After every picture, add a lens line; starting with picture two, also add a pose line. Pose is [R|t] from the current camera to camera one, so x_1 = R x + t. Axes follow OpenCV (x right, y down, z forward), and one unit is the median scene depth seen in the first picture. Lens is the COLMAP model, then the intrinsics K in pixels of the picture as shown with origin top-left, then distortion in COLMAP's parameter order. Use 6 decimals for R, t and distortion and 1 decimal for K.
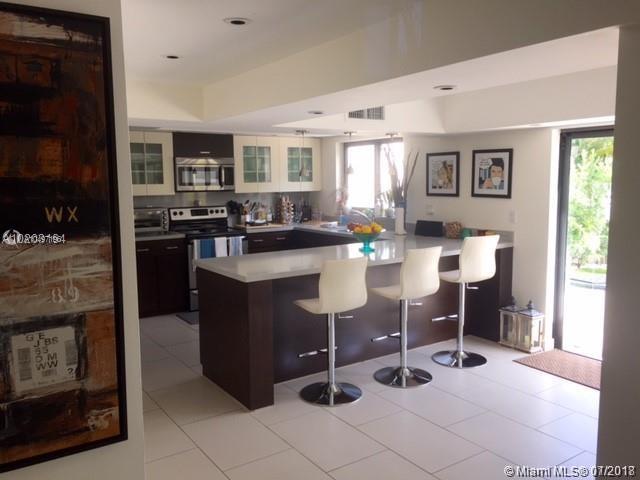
lens RADIAL K [[541.6, 0, 320.0], [0, 541.6, 239.7], [0, 0, 1]] dist [-0.000382, 0.000388]
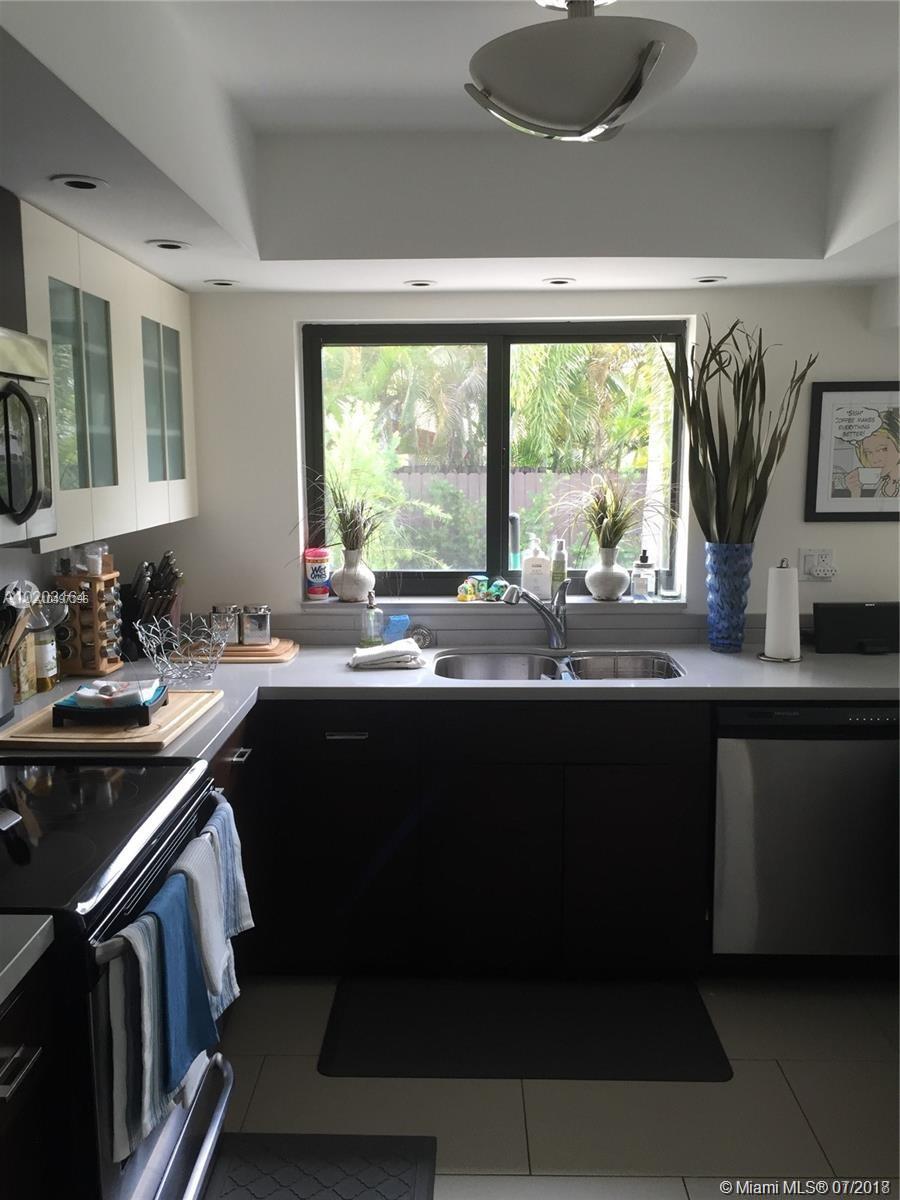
lens RADIAL K [[1015.5, 0, 450.6], [0, 1015.5, 599.8], [0, 0, 1]] dist [-0.000382, 0.000388]
pose [[0.571024, -0.112307, 0.813215, -0.399599], [0.093910, 0.993032, 0.071198, -0.097803], [-0.815544, 0.035714, 0.577591, 0.842322]]
